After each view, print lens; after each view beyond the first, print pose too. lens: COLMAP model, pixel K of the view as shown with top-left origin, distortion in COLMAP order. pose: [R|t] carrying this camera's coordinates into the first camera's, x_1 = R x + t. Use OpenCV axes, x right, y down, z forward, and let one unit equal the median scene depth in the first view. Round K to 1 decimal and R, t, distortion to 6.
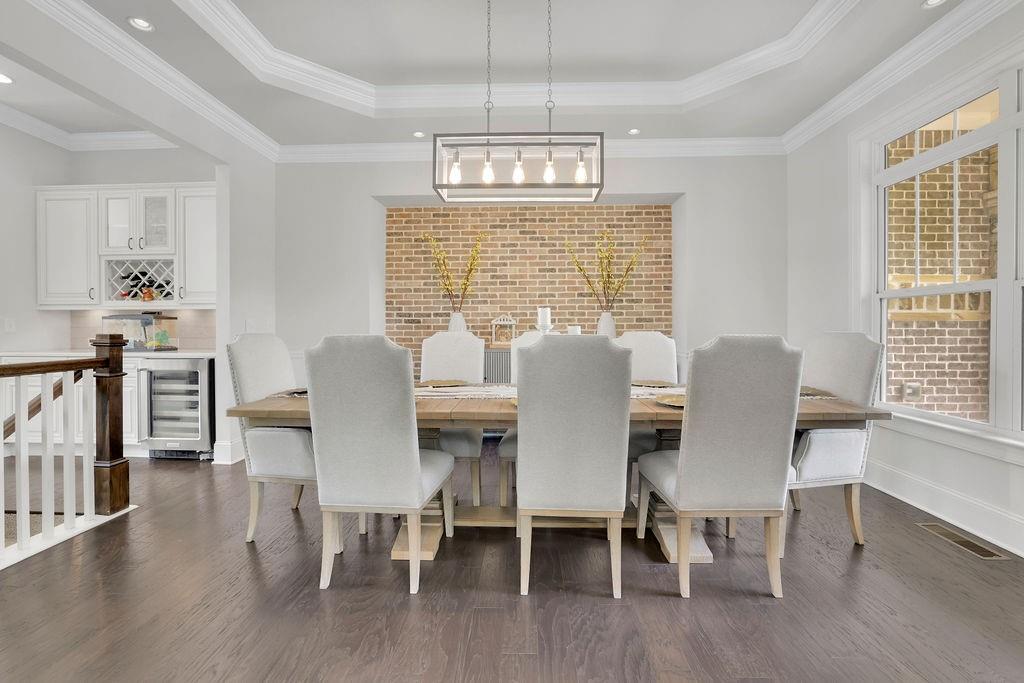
lens RADIAL K [[441.3, 0, 509.3], [0, 441.3, 322.9], [0, 0, 1]] dist [-0.000825, -0.000069]
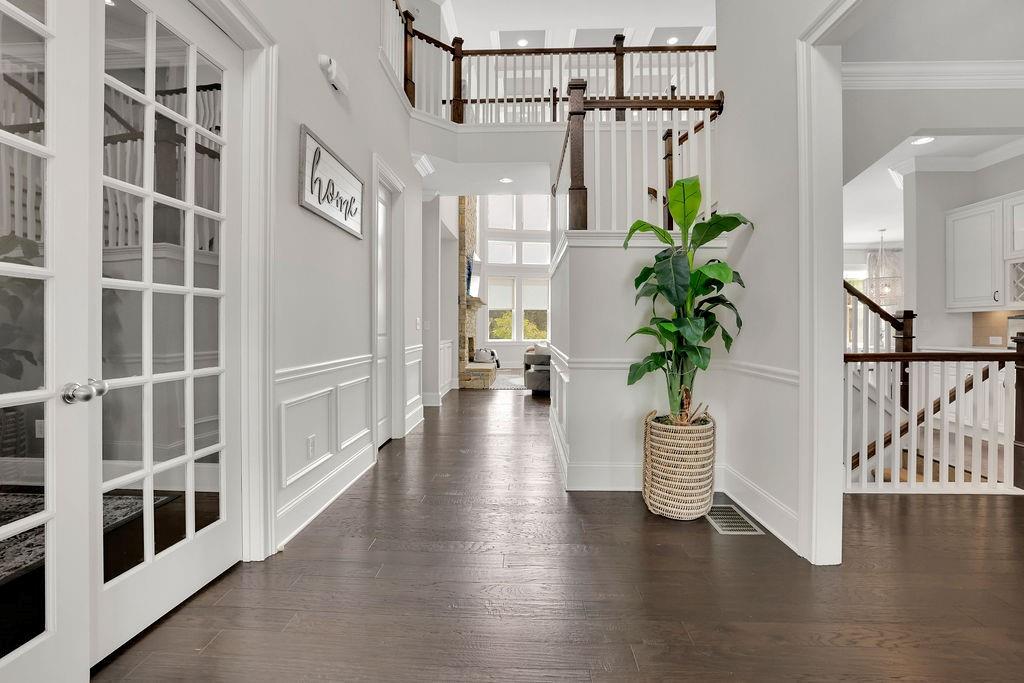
lens RADIAL K [[441.3, 0, 509.3], [0, 441.3, 322.9], [0, 0, 1]] dist [-0.000825, -0.000069]
pose [[-0.006358, -0.008225, -0.999946, 0.167824], [0.008466, 0.999930, -0.008278, -0.002964], [0.999944, -0.008518, -0.006288, -0.224881]]
